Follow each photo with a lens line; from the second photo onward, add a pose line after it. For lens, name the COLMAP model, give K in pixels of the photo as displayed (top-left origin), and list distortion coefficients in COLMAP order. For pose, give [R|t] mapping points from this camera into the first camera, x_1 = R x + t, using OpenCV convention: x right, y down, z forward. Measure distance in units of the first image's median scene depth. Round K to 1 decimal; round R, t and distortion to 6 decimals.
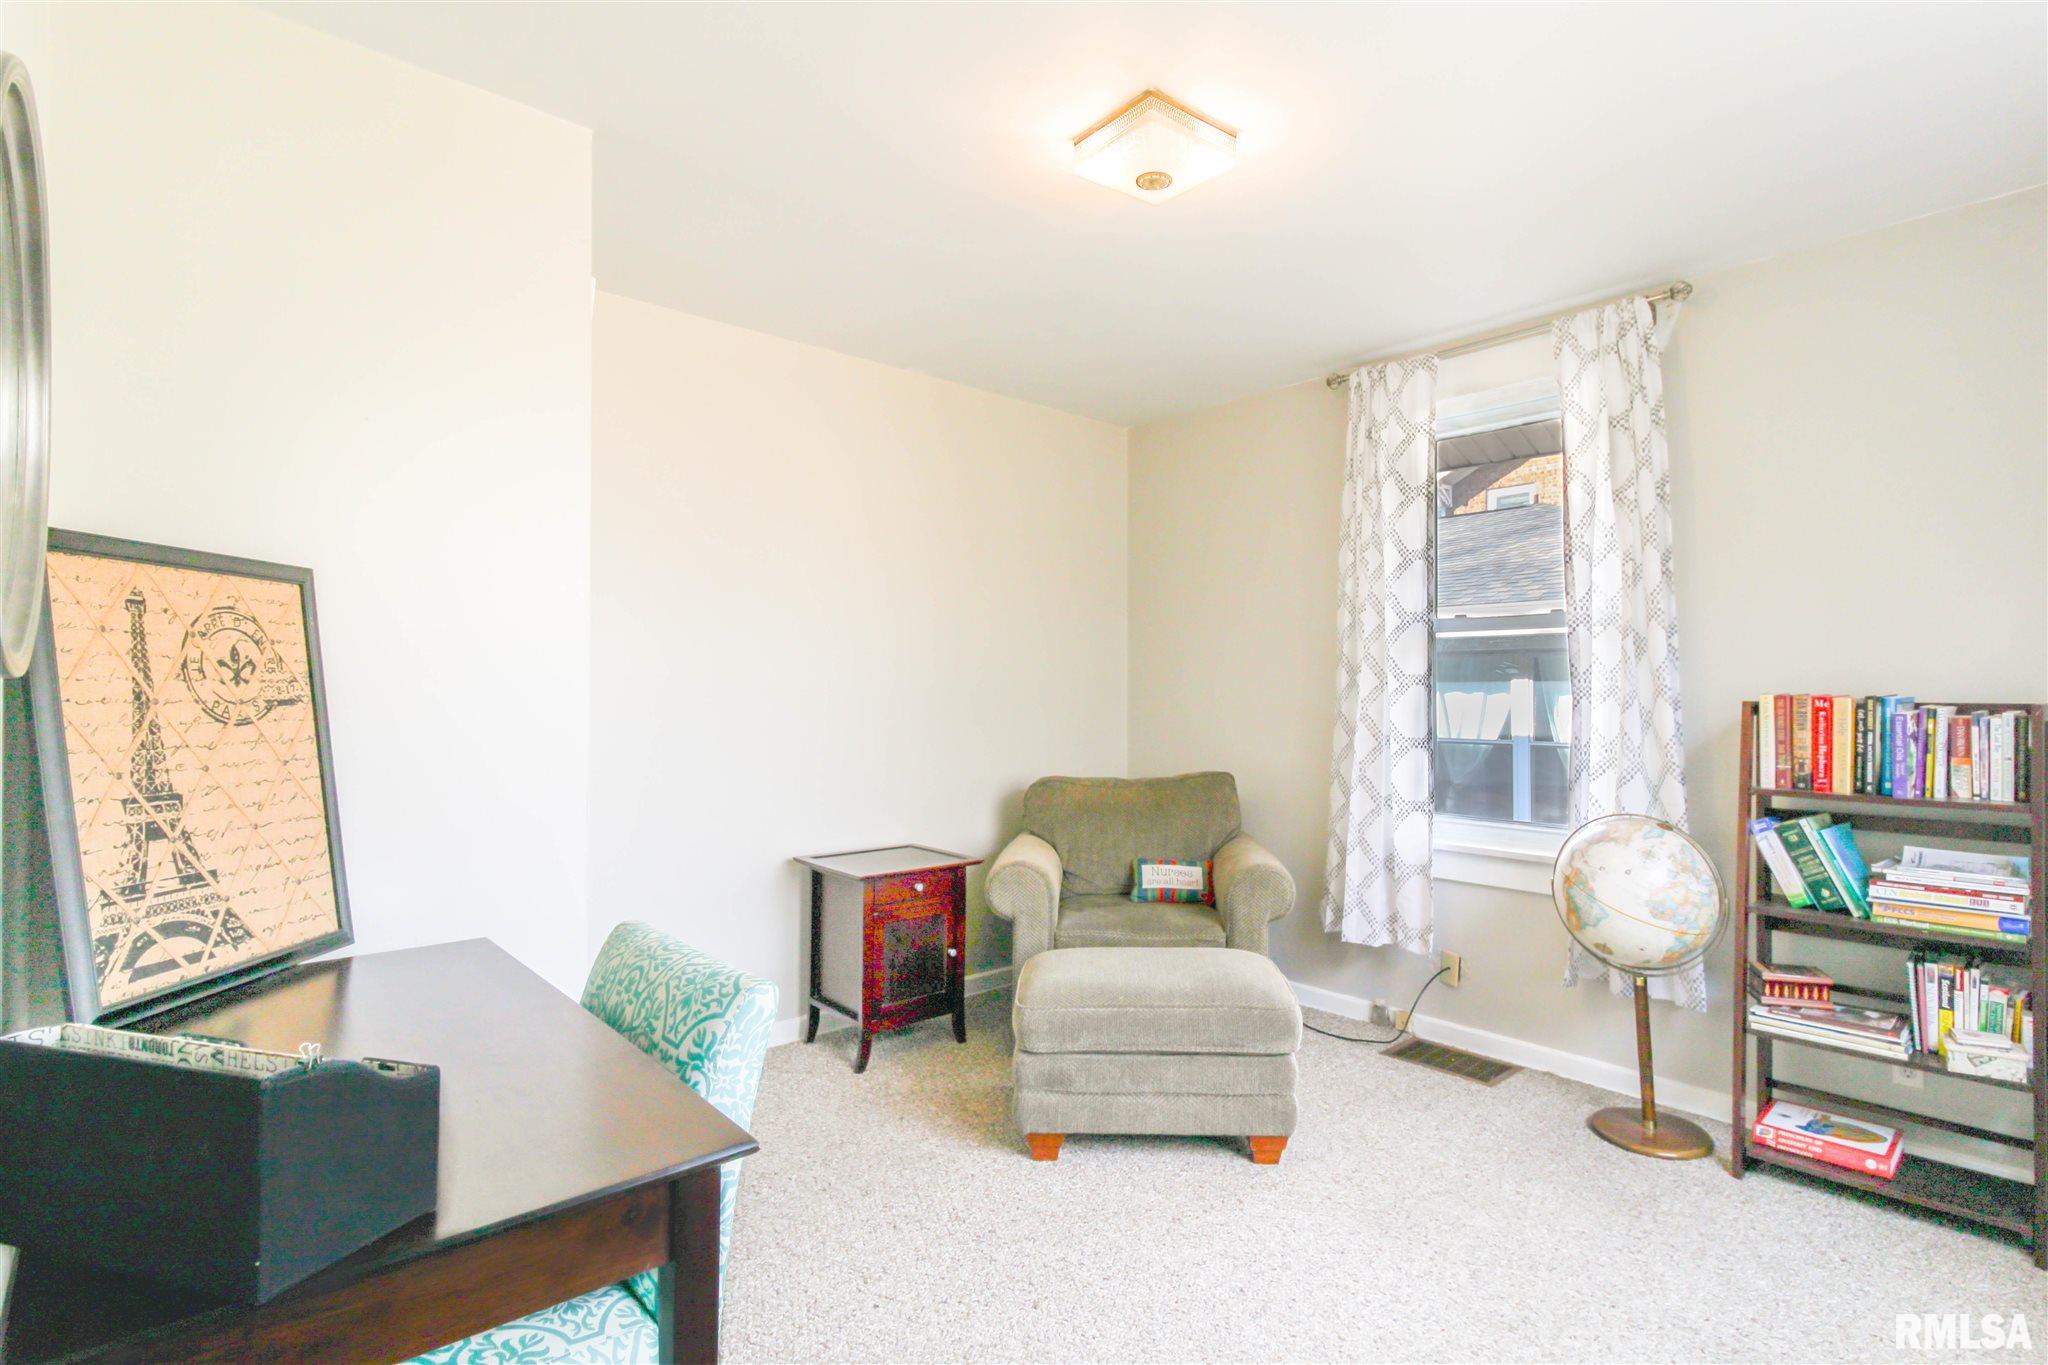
lens RADIAL K [[962.3, 0, 1026.9], [0, 962.3, 650.6], [0, 0, 1]] dist [0.000433, -0.001132]
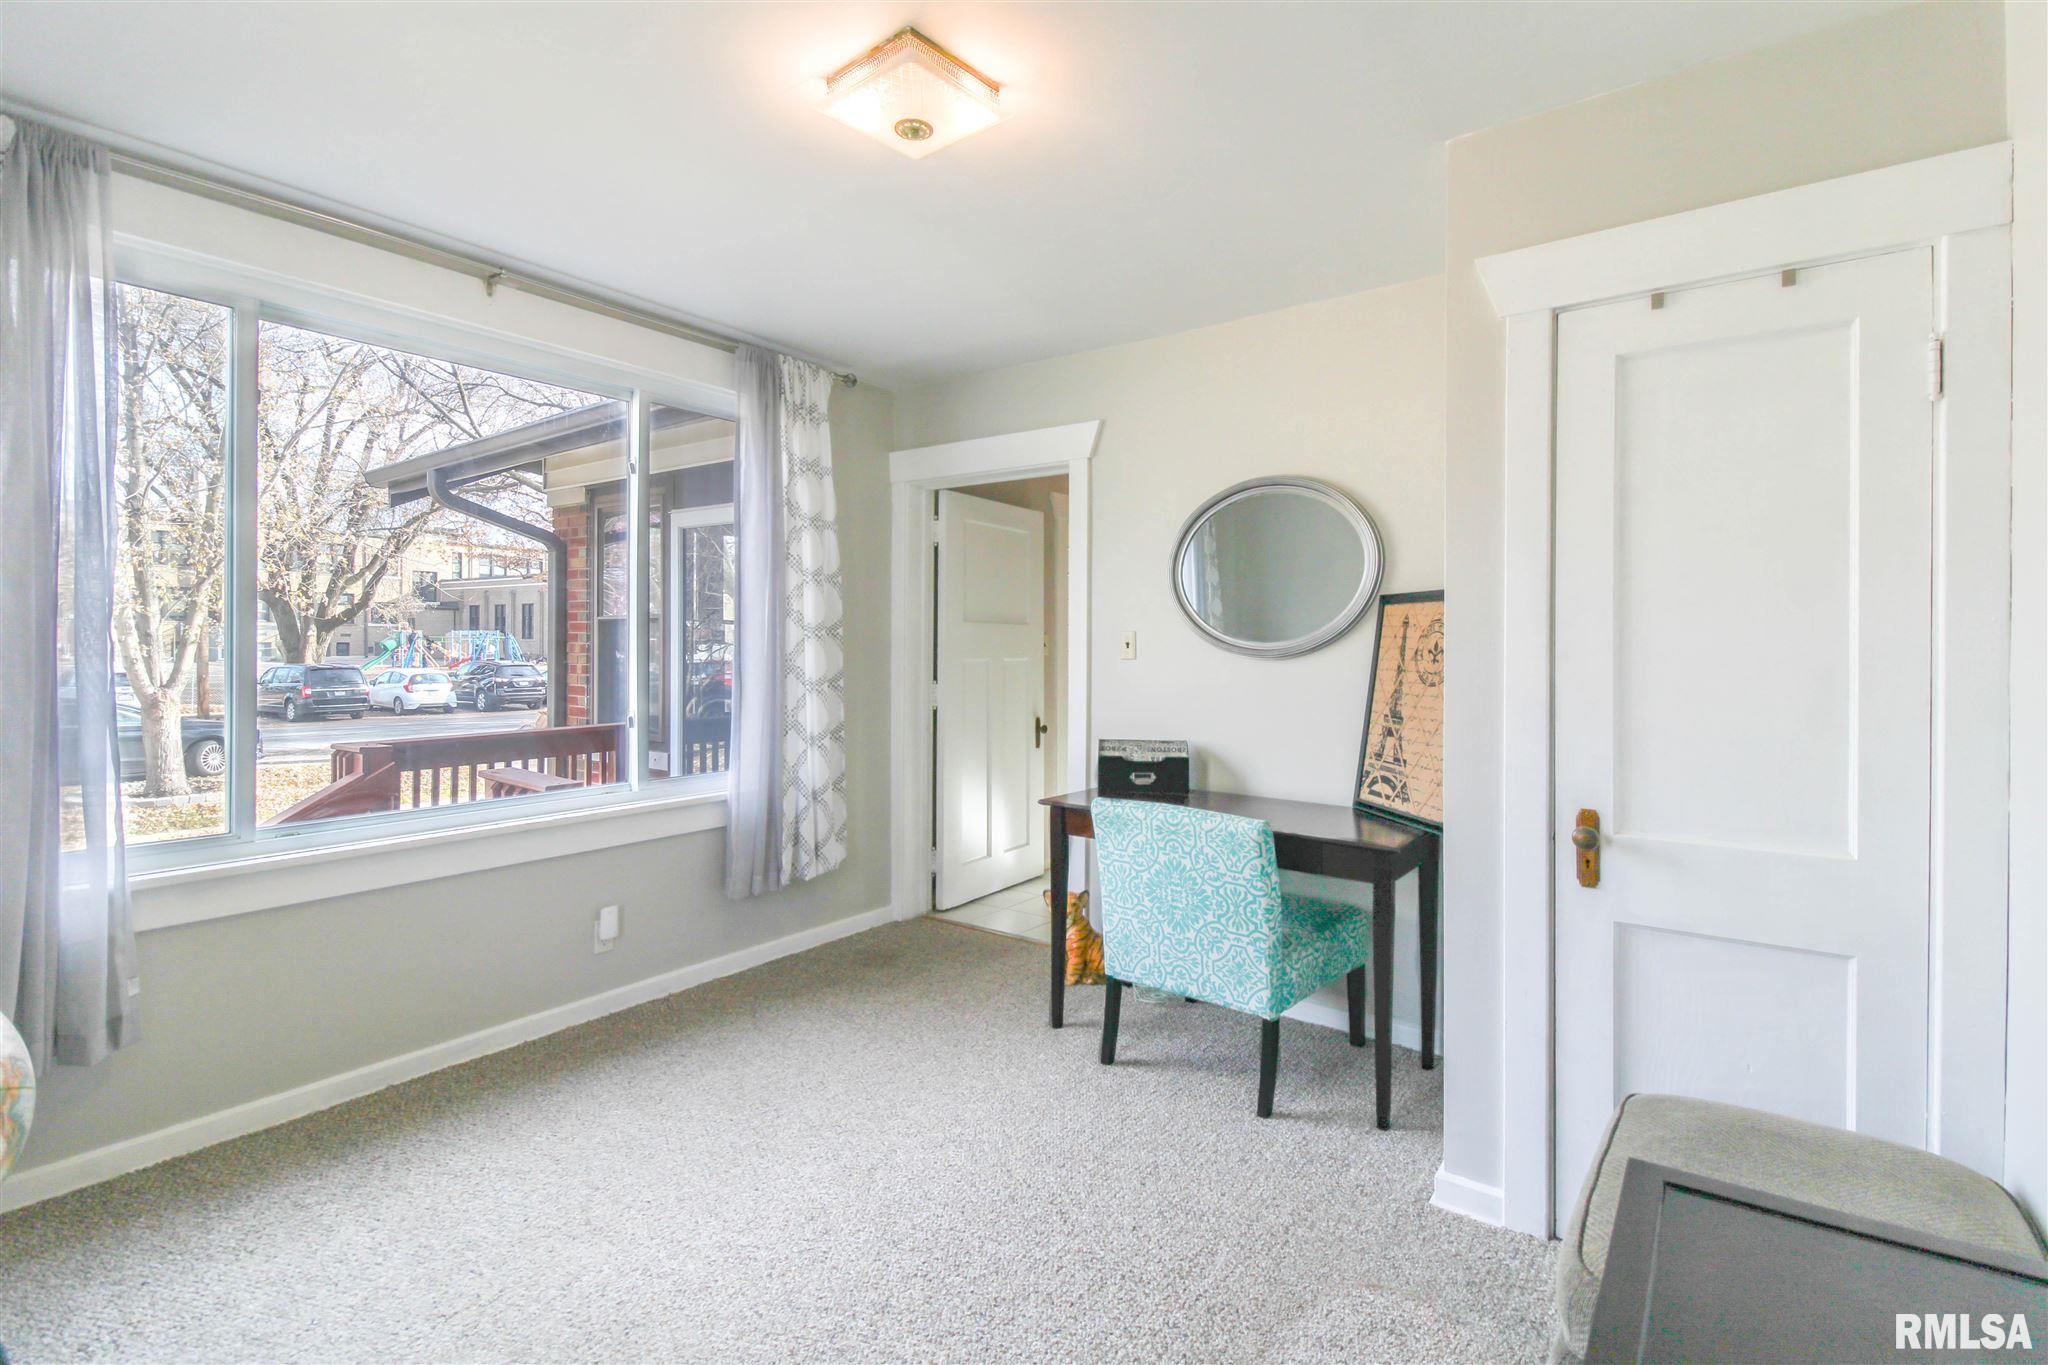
lens RADIAL K [[962.3, 0, 1026.9], [0, 962.3, 650.6], [0, 0, 1]] dist [0.000433, -0.001132]
pose [[-0.979096, -0.009225, -0.203191, 0.287622], [-0.001386, 0.999250, -0.038688, 0.089028], [0.203396, -0.037598, -0.978375, 2.801034]]
